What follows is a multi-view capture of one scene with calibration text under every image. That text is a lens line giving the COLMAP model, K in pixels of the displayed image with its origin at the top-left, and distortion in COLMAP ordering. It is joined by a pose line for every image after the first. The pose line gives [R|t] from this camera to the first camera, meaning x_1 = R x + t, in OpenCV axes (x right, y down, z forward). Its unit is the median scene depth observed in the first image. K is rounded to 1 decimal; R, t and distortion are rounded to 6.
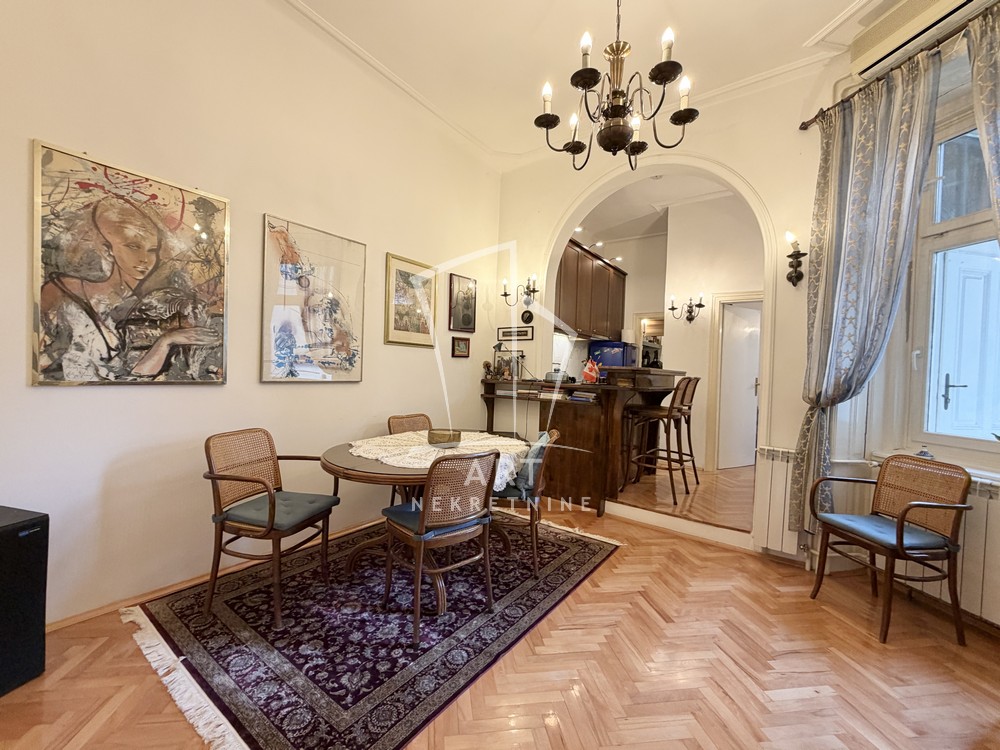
lens RADIAL K [[388.5, 0, 501.8], [0, 388.5, 373.4], [0, 0, 1]] dist [-0.000124, 0.000242]
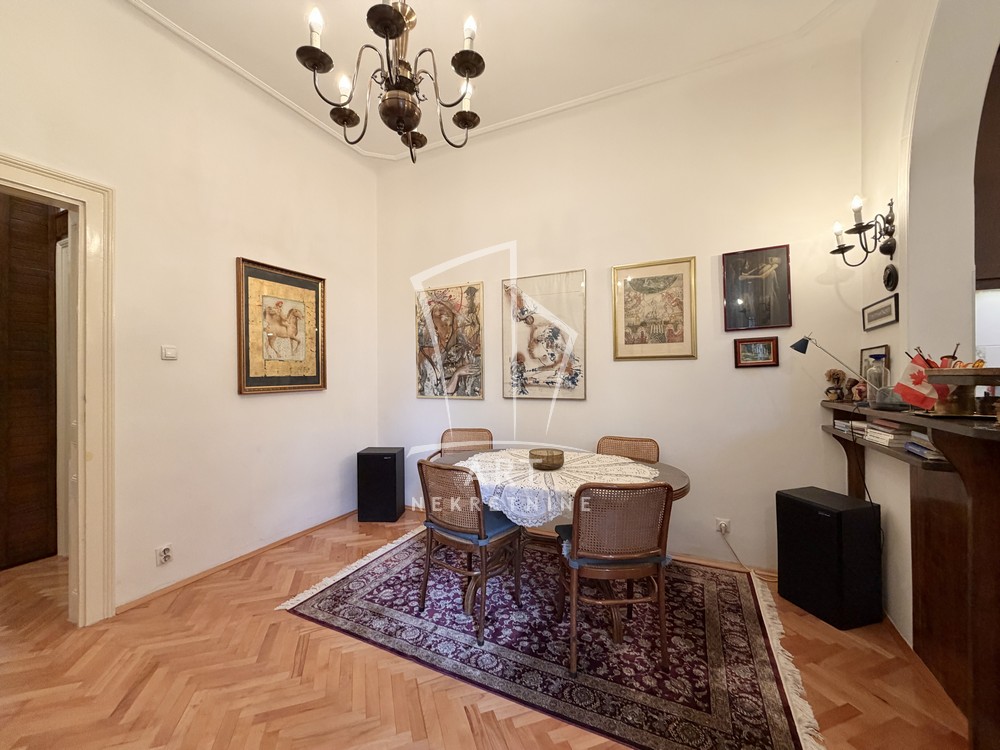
lens RADIAL K [[388.5, 0, 501.8], [0, 388.5, 373.4], [0, 0, 1]] dist [-0.000124, 0.000242]
pose [[0.207940, -0.048040, -0.976961, 0.906241], [0.003243, 0.998822, -0.048425, 0.001923], [0.978136, 0.006901, 0.207851, 0.819728]]
